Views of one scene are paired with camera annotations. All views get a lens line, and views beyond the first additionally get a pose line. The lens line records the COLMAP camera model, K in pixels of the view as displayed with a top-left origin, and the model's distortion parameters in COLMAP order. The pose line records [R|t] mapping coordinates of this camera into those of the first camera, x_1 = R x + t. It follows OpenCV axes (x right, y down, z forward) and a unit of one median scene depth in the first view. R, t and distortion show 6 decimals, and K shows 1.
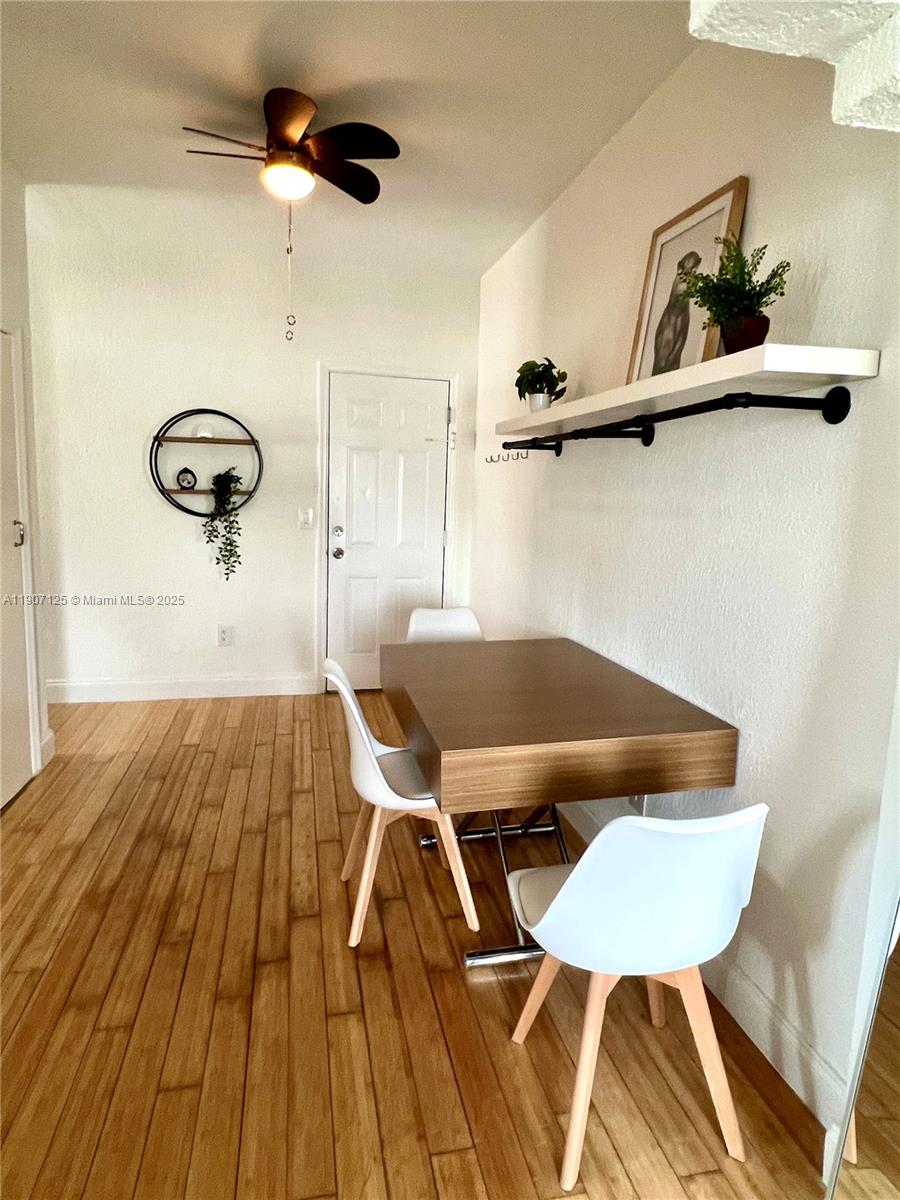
lens RADIAL K [[701.2, 0, 450.6], [0, 701.2, 597.1], [0, 0, 1]] dist [-0.001389, -0.000678]
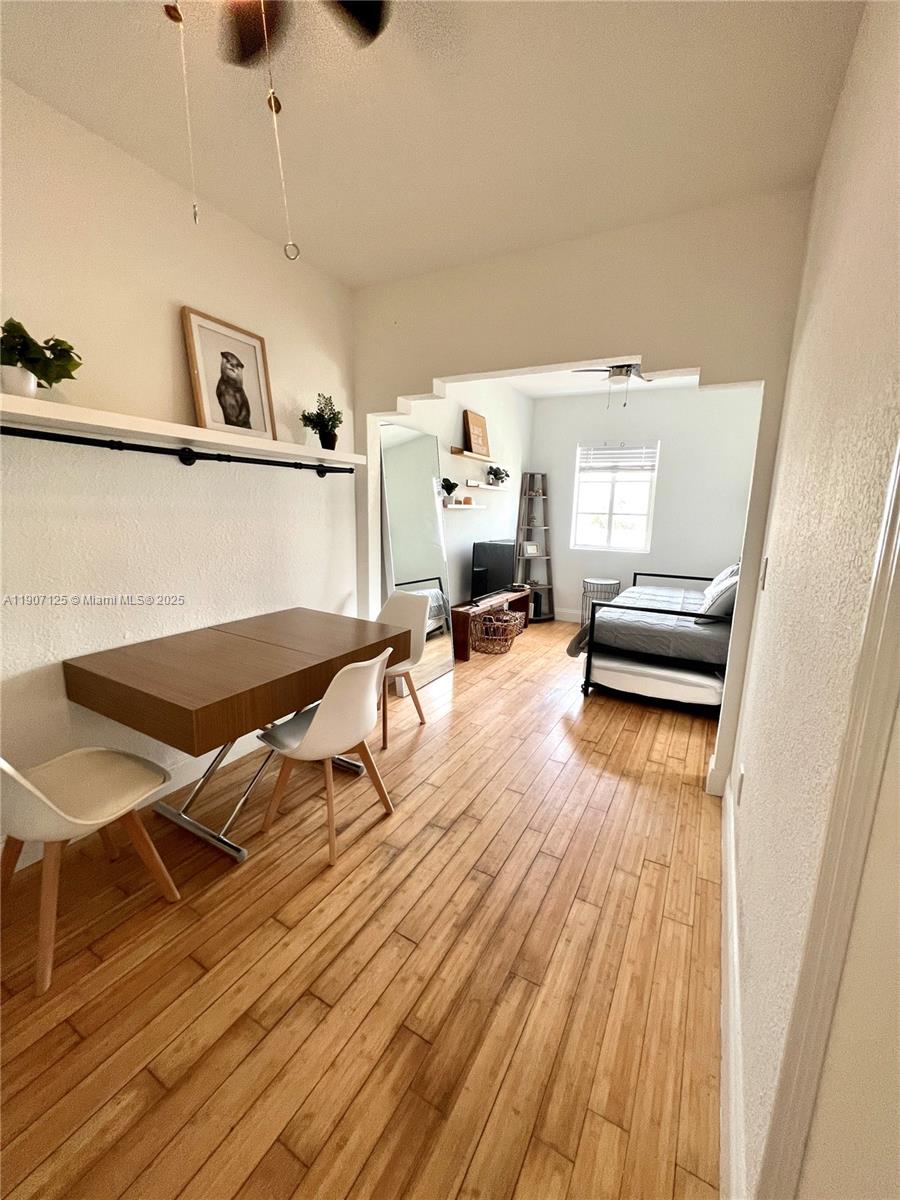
lens RADIAL K [[477.2, 0, 450.0], [0, 477.2, 601.4], [0, 0, 1]] dist [0.000356, 0.000050]
pose [[-0.742047, -0.174786, 0.647160, -0.808135], [0.051724, 0.947602, 0.315237, -0.248305], [-0.668349, 0.267394, -0.694125, 1.482384]]
